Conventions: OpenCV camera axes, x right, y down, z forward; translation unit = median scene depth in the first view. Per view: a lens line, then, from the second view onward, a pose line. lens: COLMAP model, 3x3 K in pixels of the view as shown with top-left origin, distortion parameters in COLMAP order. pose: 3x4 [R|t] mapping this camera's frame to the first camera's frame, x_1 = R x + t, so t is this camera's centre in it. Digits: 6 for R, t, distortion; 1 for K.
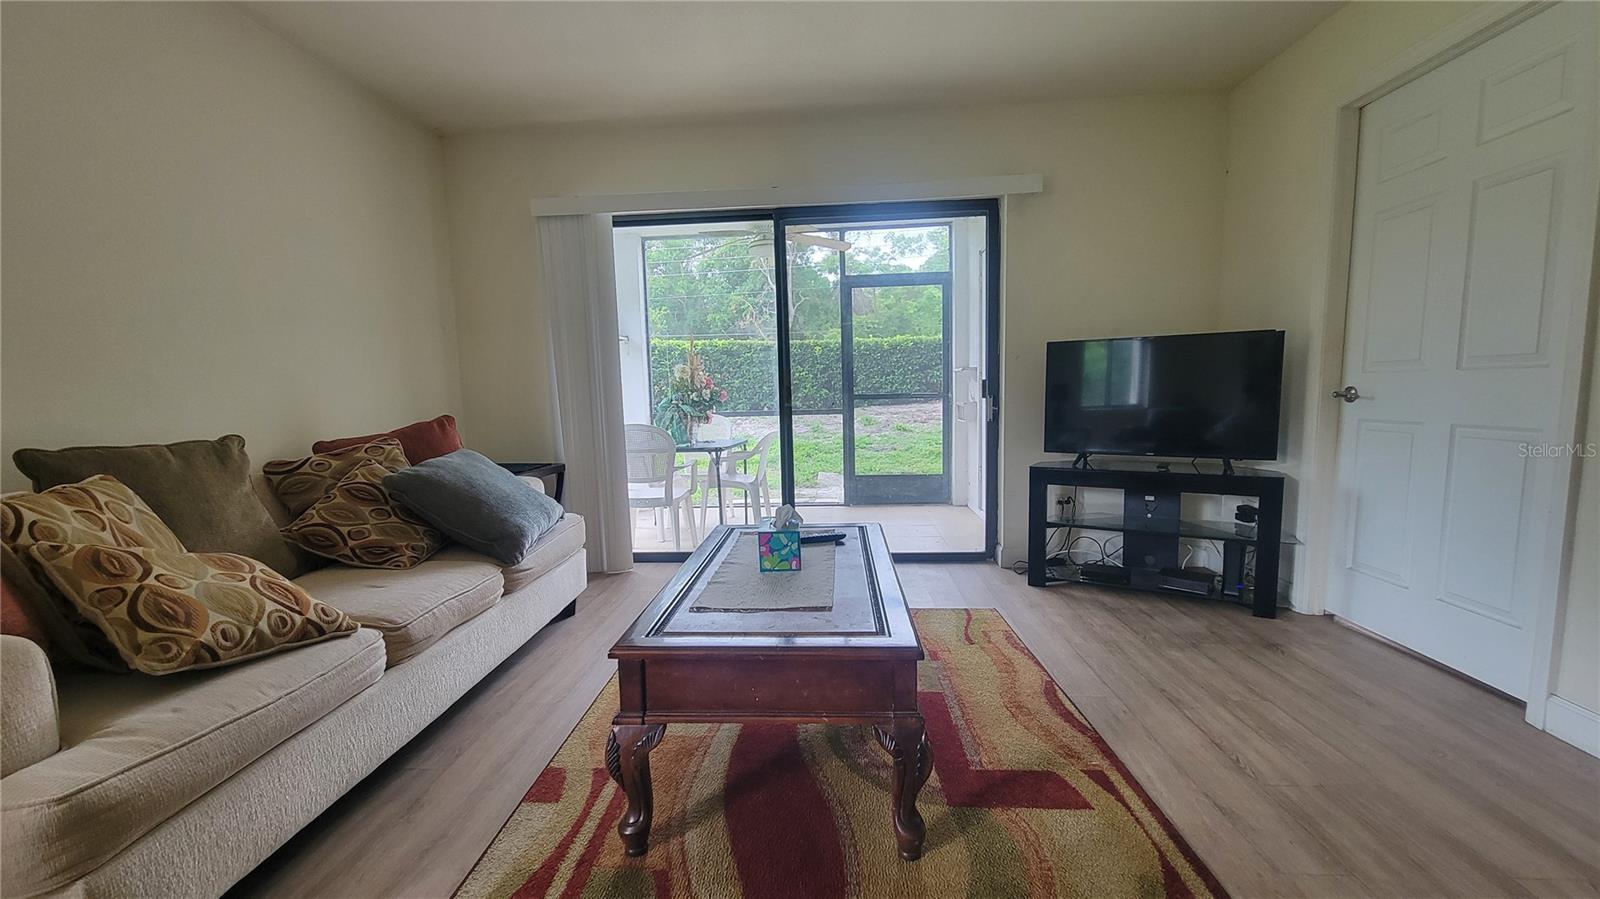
lens RADIAL K [[651.6, 0, 802.5], [0, 651.6, 459.3], [0, 0, 1]] dist [-0.003379, 0.000022]
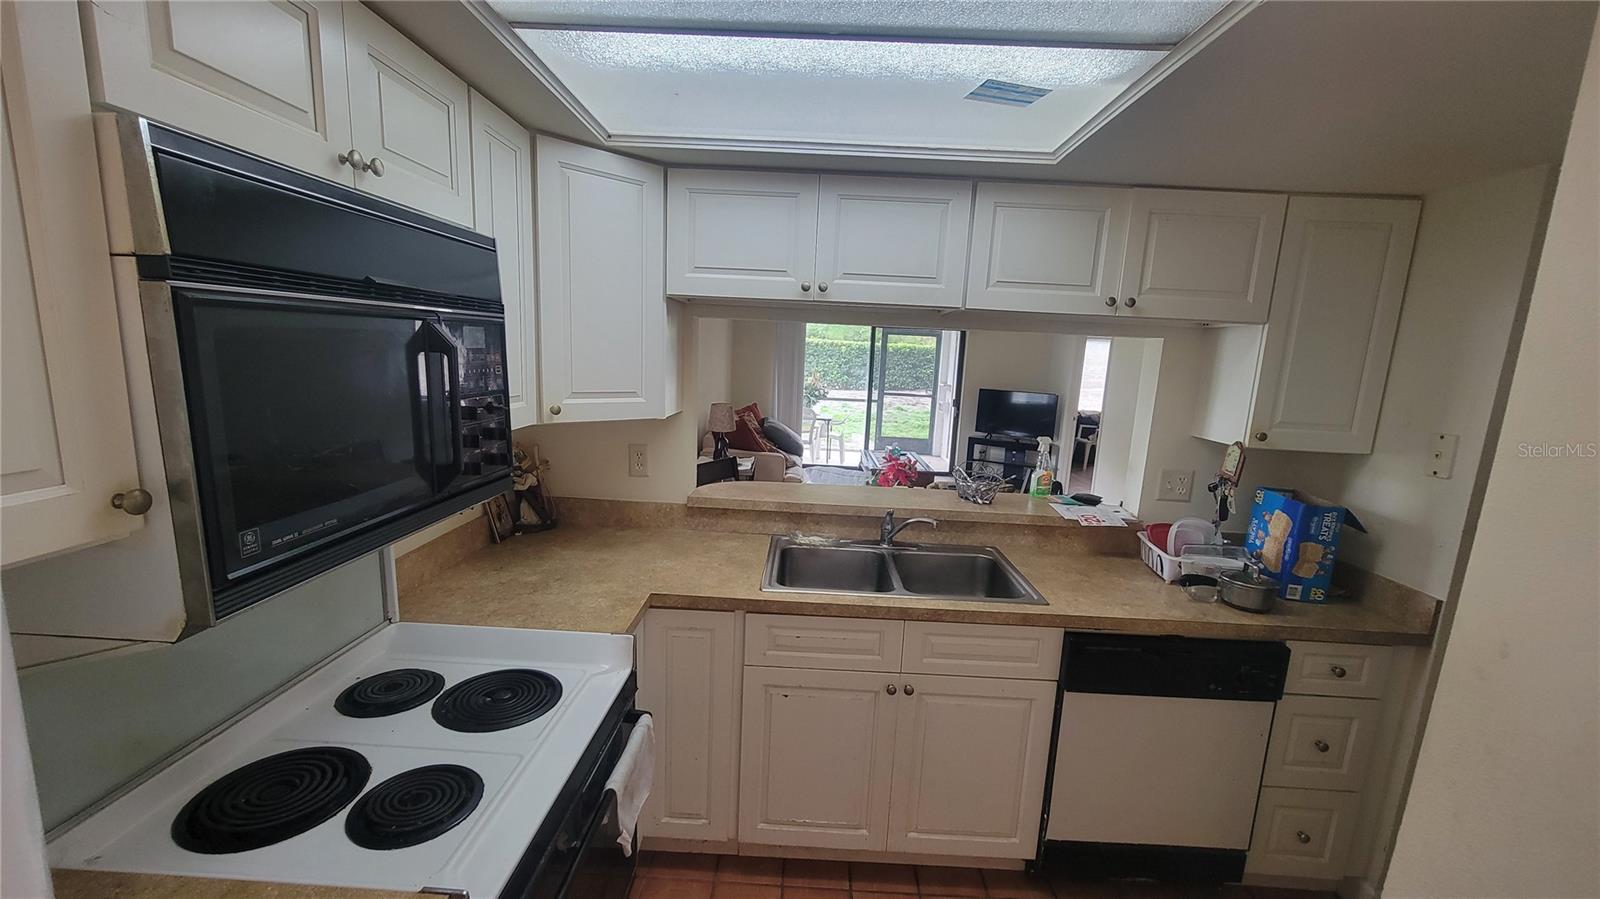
lens RADIAL K [[651.6, 0, 797.5], [0, 651.6, 454.3], [0, 0, 1]] dist [-0.003379, 0.000022]
pose [[0.996803, 0.066381, 0.044468, -0.399948], [-0.068673, 0.996275, 0.052148, -0.006853], [-0.040841, -0.055036, 0.997649, -1.418772]]
